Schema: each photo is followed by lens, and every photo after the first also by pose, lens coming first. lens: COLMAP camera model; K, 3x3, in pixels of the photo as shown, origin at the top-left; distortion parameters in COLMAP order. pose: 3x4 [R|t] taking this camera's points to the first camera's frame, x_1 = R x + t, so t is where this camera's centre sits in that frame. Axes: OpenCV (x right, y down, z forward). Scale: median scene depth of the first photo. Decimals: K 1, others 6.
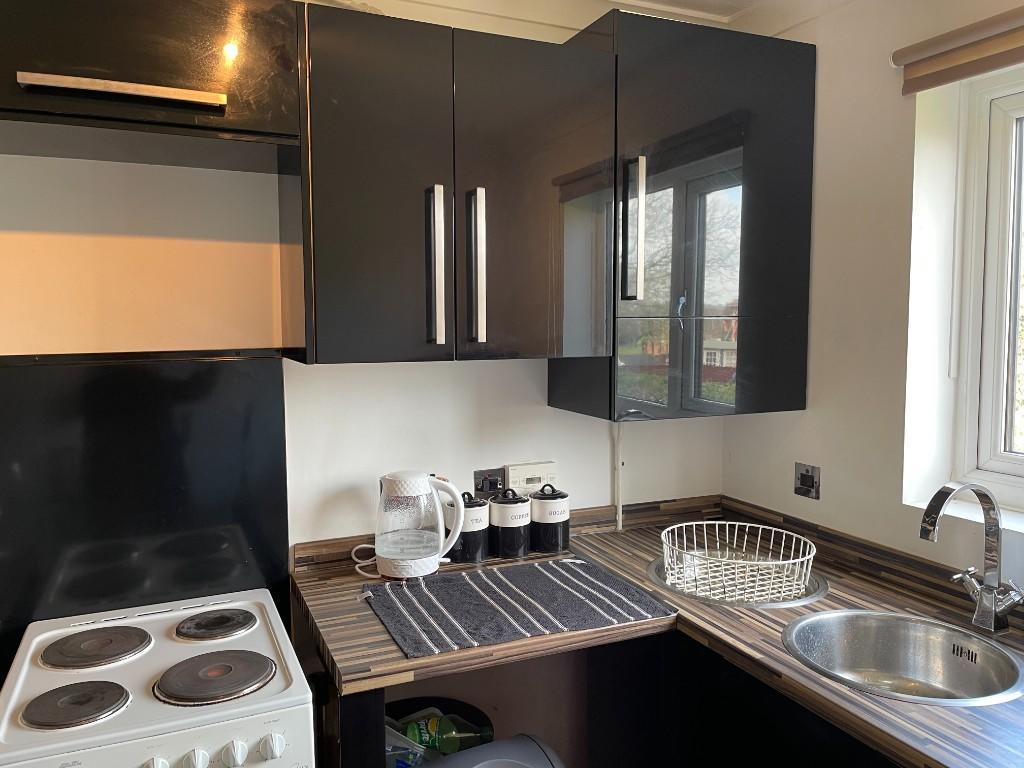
lens RADIAL K [[772.4, 0, 514.3], [0, 772.4, 377.1], [0, 0, 1]] dist [0.097065, -0.129976]
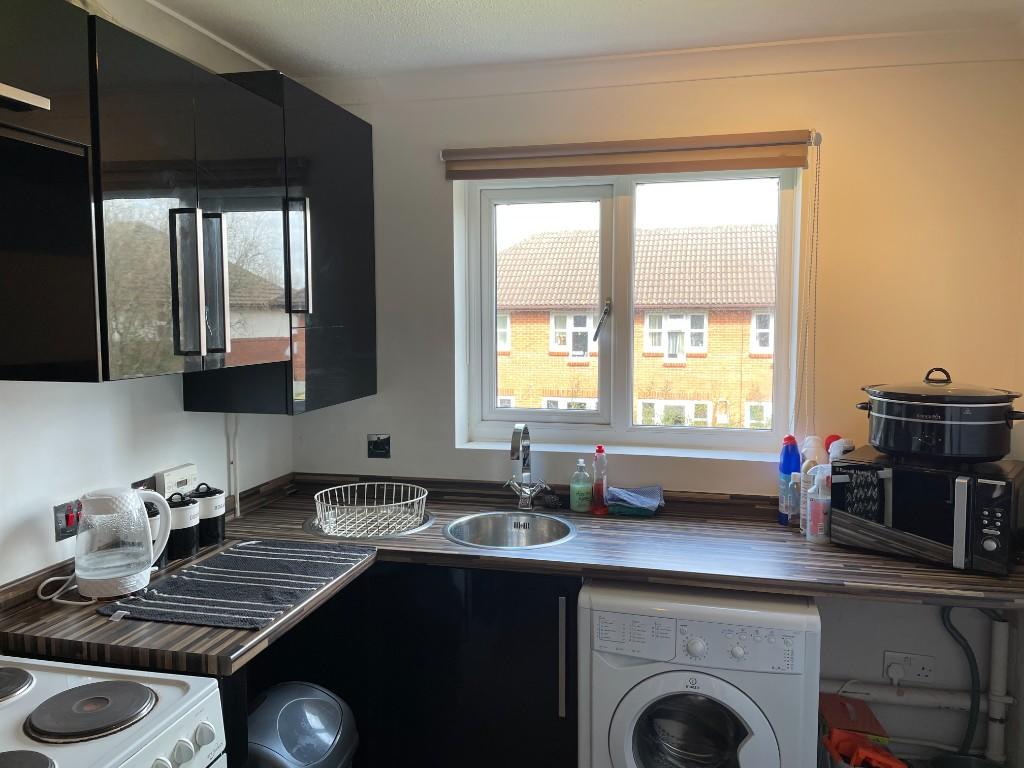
lens RADIAL K [[772.4, 0, 514.3], [0, 772.4, 377.1], [0, 0, 1]] dist [0.097065, -0.129976]
pose [[0.605463, -0.065184, 0.793200, -0.584906], [0.061313, 0.997499, 0.035172, -0.021185], [-0.793508, 0.027338, 0.607945, -0.006788]]
